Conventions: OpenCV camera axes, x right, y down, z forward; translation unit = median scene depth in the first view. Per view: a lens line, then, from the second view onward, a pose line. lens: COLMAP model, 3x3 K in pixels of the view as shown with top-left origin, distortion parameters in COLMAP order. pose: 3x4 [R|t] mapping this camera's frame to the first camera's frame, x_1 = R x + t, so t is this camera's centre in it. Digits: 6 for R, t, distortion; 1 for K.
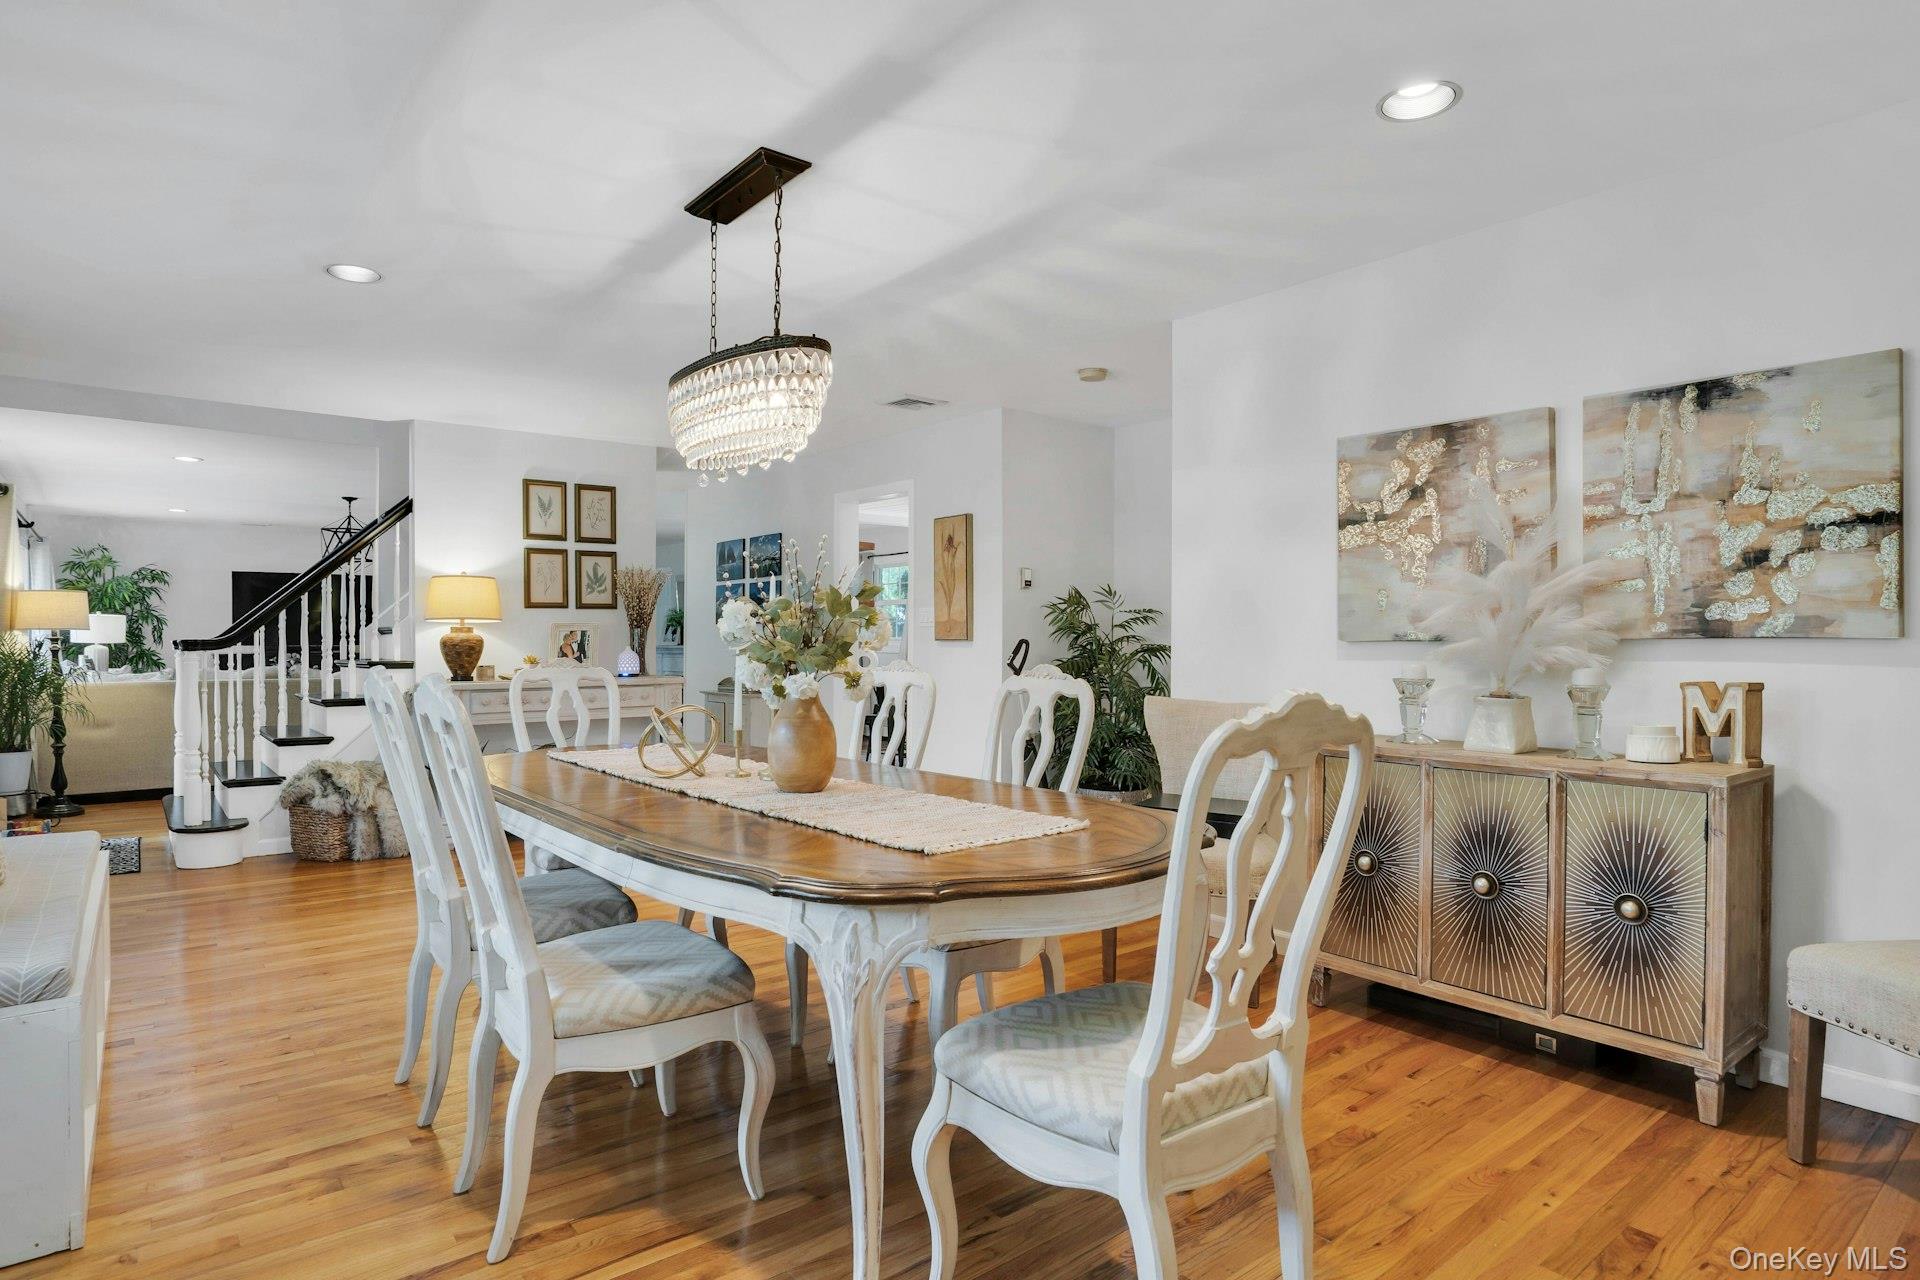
lens RADIAL K [[1055.6, 0, 983.3], [0, 1055.6, 667.2], [0, 0, 1]] dist [-0.001719, 0.000015]
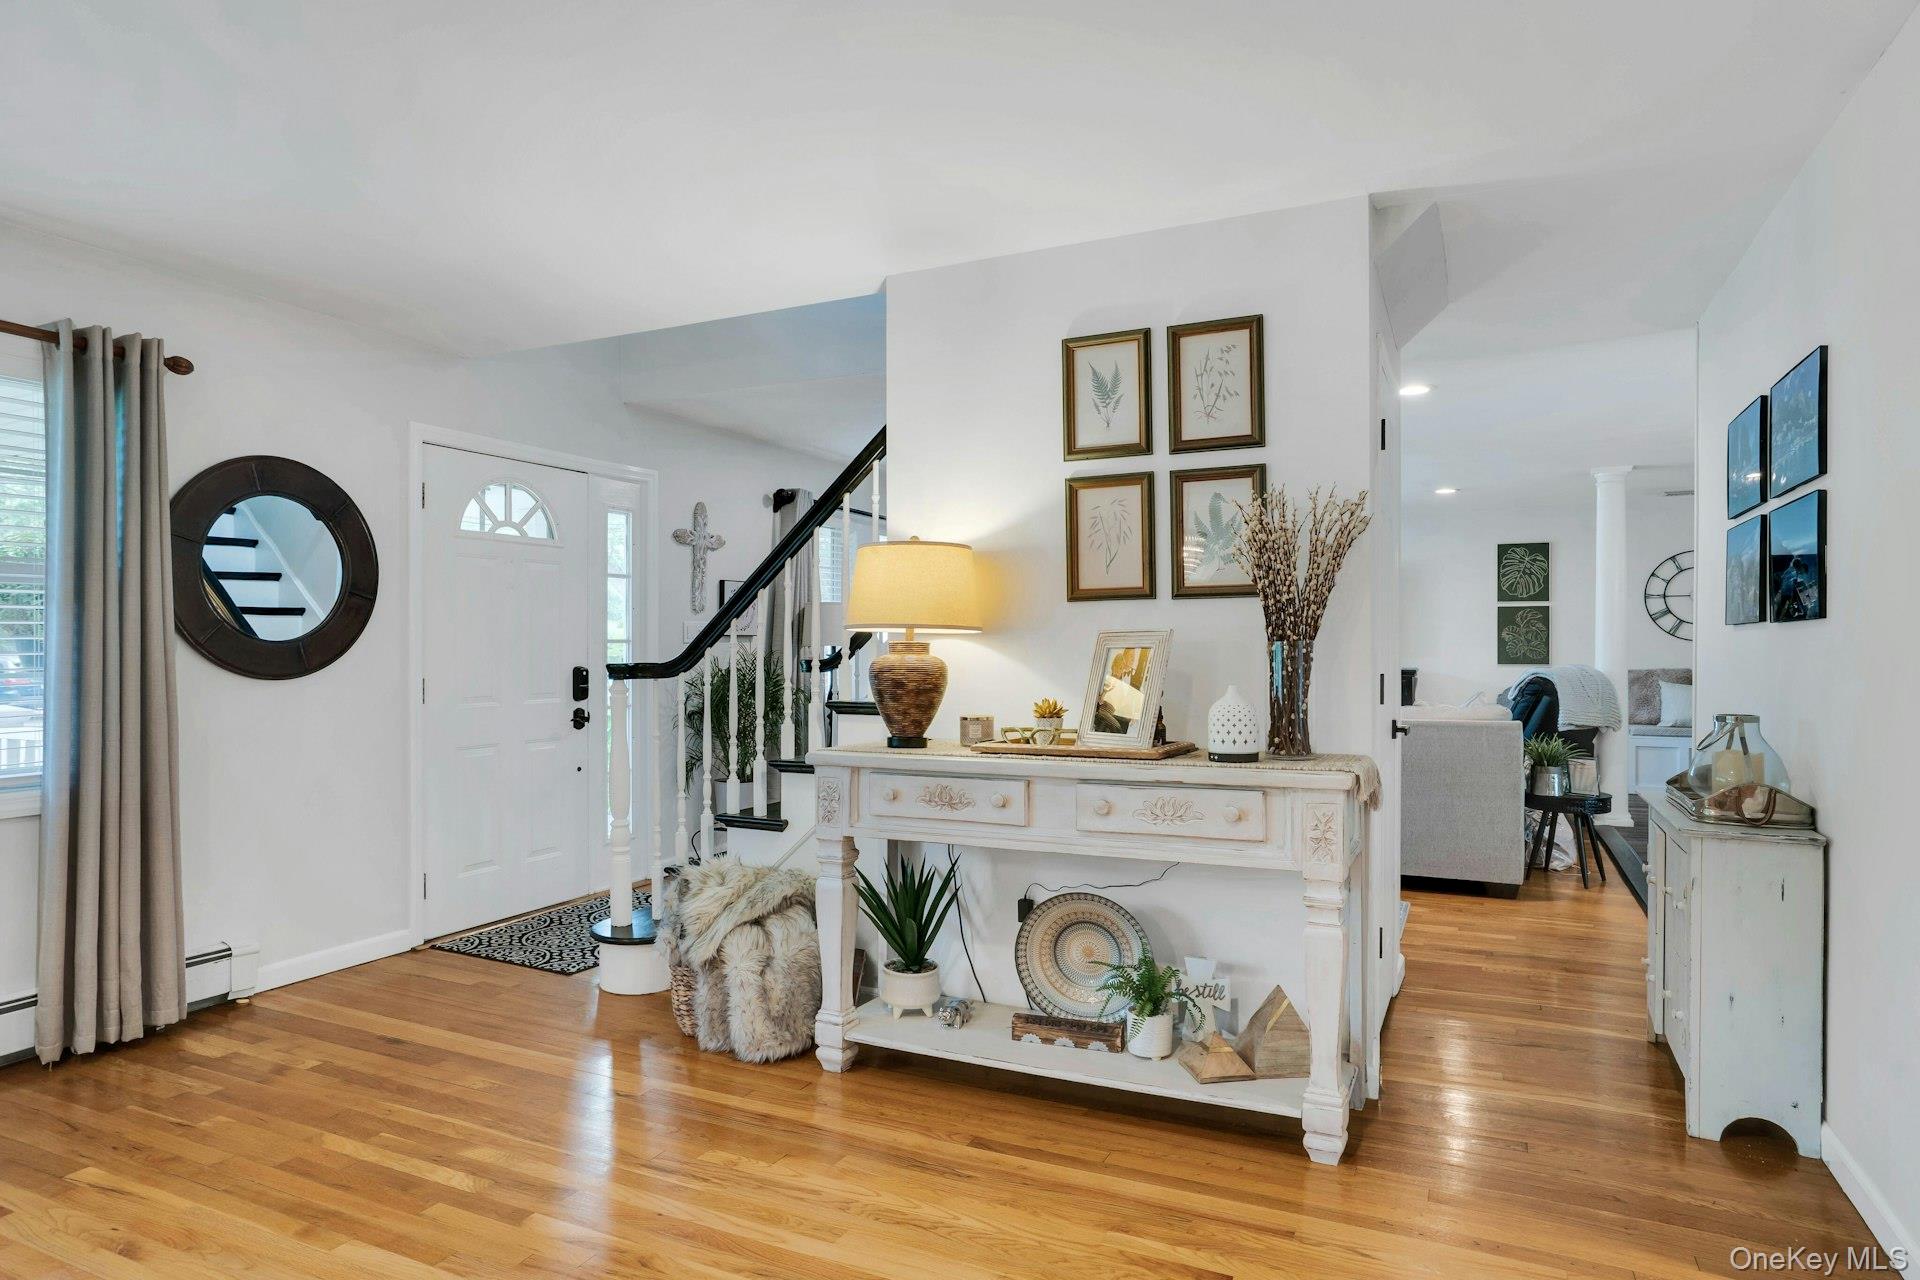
lens RADIAL K [[1081.5, 0, 960.0], [0, 1081.5, 640.0], [0, 0, 1]] dist [-0.044947, 0.029848]
pose [[0.416039, -0.005798, -0.909328, 0.000027], [-0.020593, 0.999663, -0.015795, -0.029449], [0.909114, 0.025297, 0.415779, 0.746733]]
